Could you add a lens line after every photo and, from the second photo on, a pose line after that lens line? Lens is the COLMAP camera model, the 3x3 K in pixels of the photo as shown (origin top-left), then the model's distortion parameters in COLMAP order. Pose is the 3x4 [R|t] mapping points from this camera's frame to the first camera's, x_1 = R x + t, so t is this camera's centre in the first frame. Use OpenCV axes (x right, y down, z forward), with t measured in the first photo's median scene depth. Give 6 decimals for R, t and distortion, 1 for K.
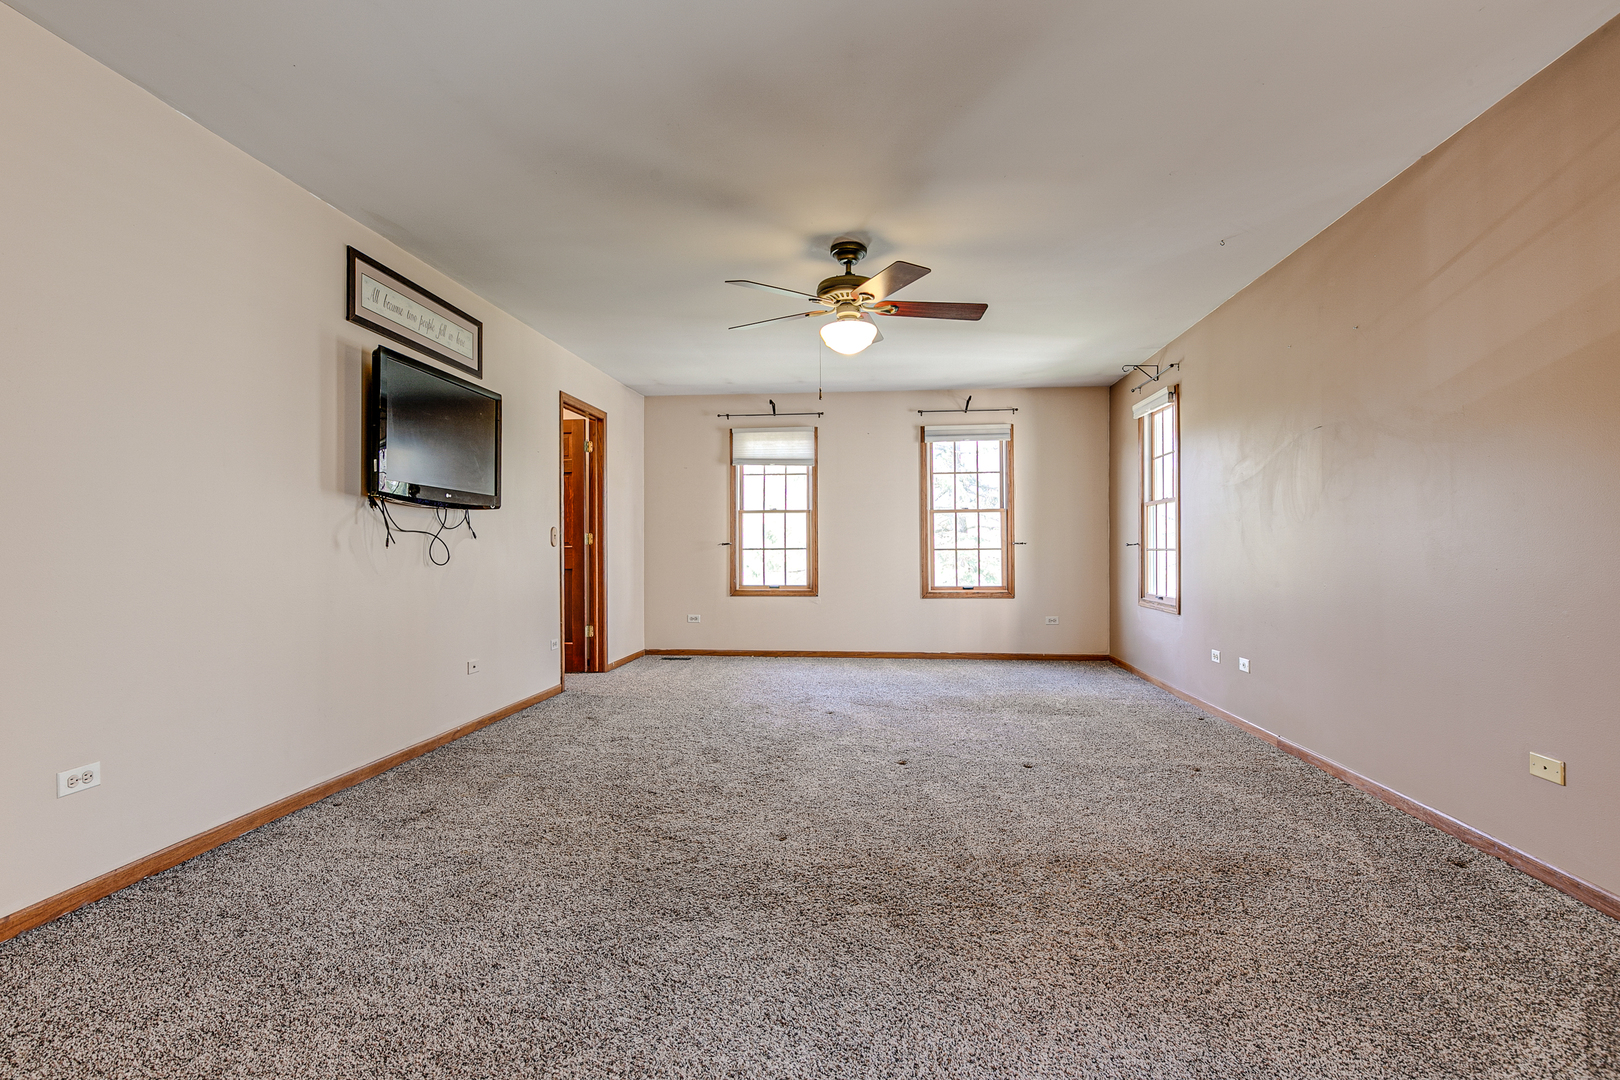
lens RADIAL K [[768.4, 0, 811.7], [0, 768.4, 543.2], [0, 0, 1]] dist [-0.004405, 0.000515]
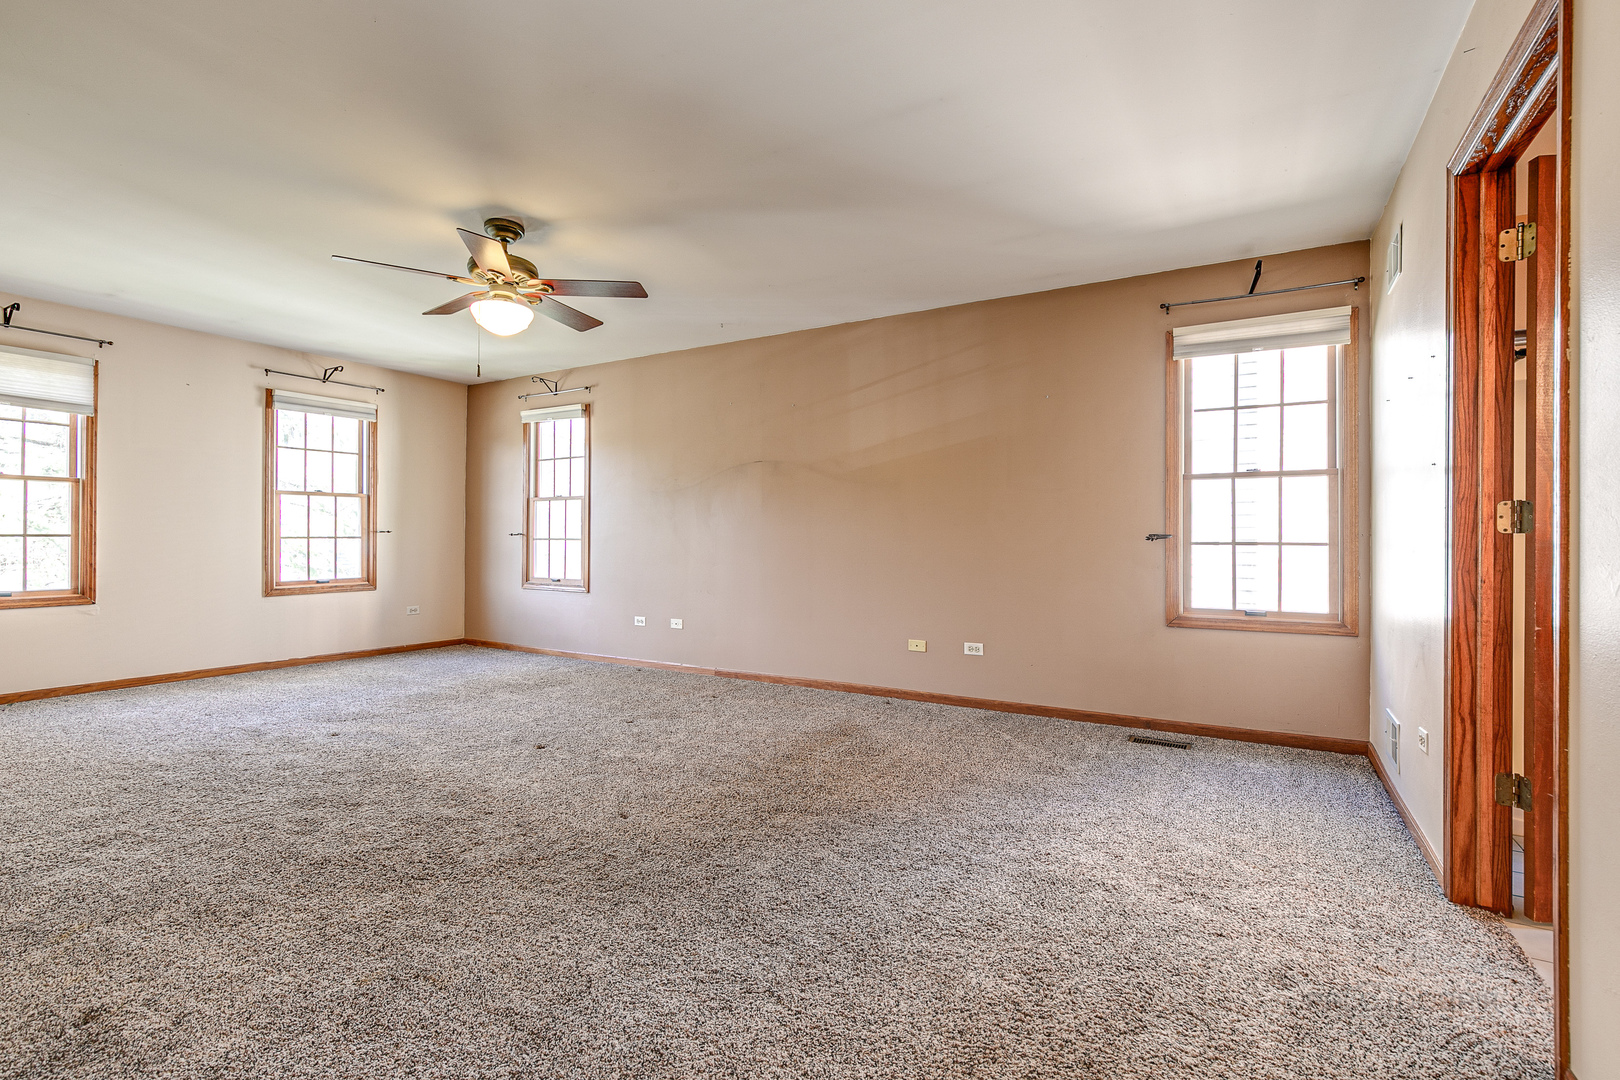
lens RADIAL K [[755.8, 0, 785.1], [0, 755.8, 536.7], [0, 0, 1]] dist [-0.001499, 0.000239]
pose [[0.431098, 0.006562, 0.902281, -0.354098], [-0.013162, 0.999913, -0.000984, 0.000747], [-0.902209, -0.011452, 0.431146, 0.147245]]
